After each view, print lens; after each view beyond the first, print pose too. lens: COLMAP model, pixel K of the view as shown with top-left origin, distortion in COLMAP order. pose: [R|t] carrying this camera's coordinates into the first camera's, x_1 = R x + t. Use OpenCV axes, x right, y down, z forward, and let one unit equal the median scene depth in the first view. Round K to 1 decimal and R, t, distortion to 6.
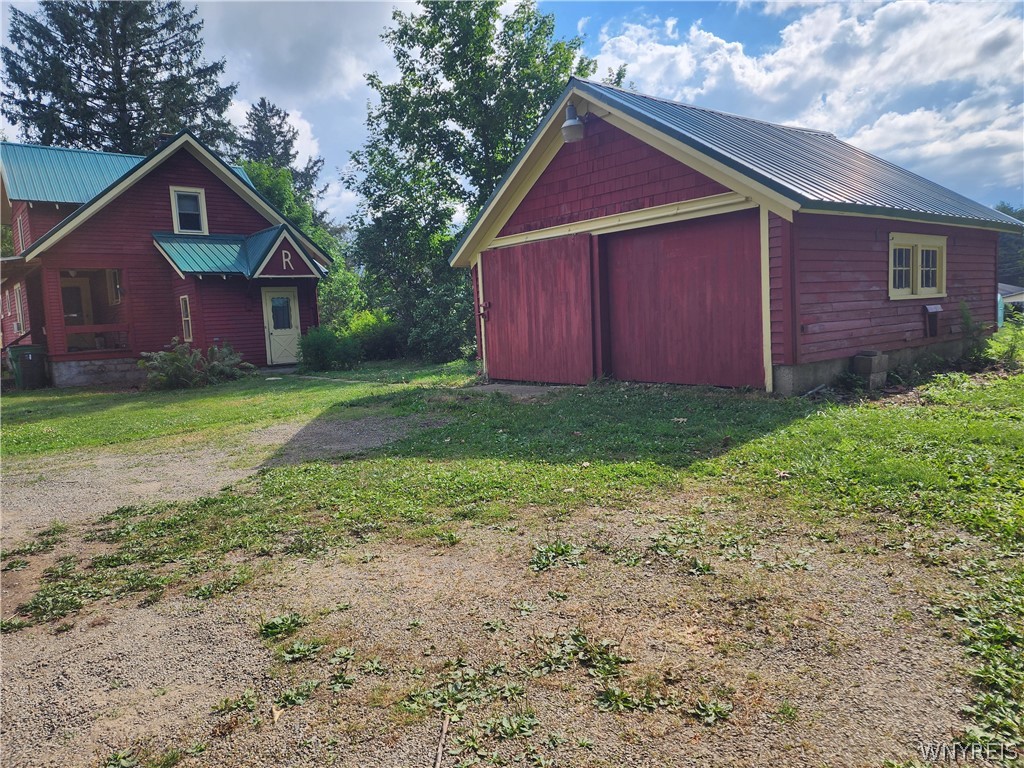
lens RADIAL K [[684.2, 0, 506.6], [0, 684.2, 379.5], [0, 0, 1]] dist [0.085309, -0.074618]
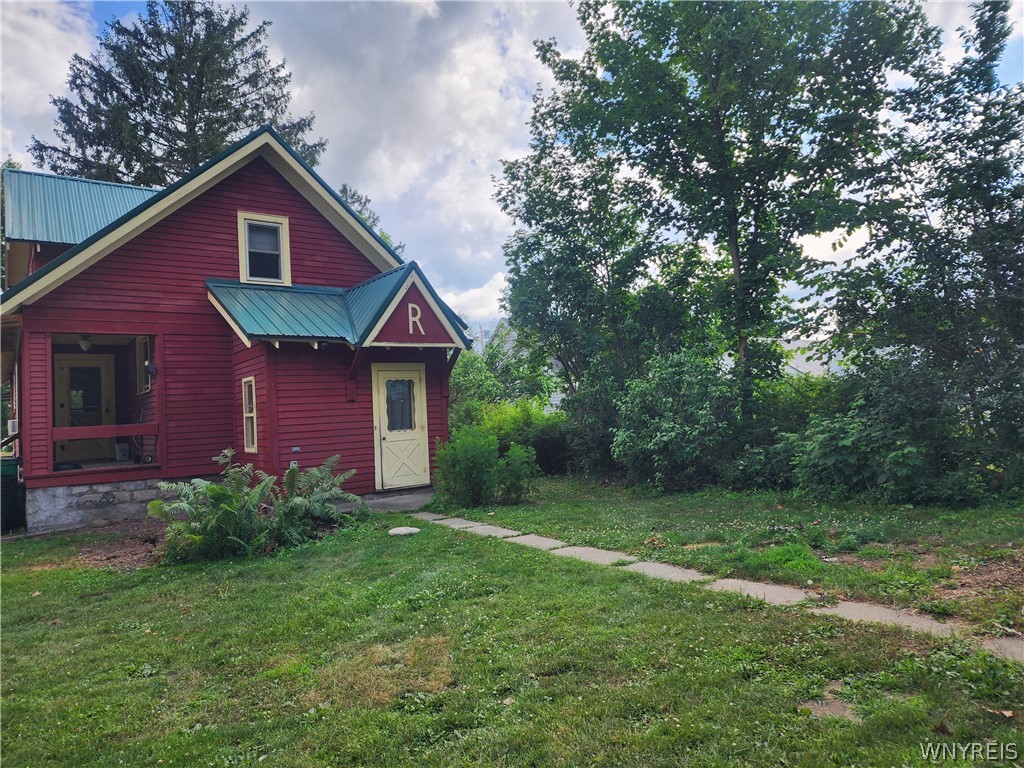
lens RADIAL K [[684.2, 0, 514.7], [0, 684.2, 390.0], [0, 0, 1]] dist [0.085309, -0.074618]
pose [[0.997432, -0.000400, -0.071619, -0.178036], [-0.008166, 0.992828, -0.119272, -0.036767], [0.071153, 0.119551, 0.990275, 0.394546]]
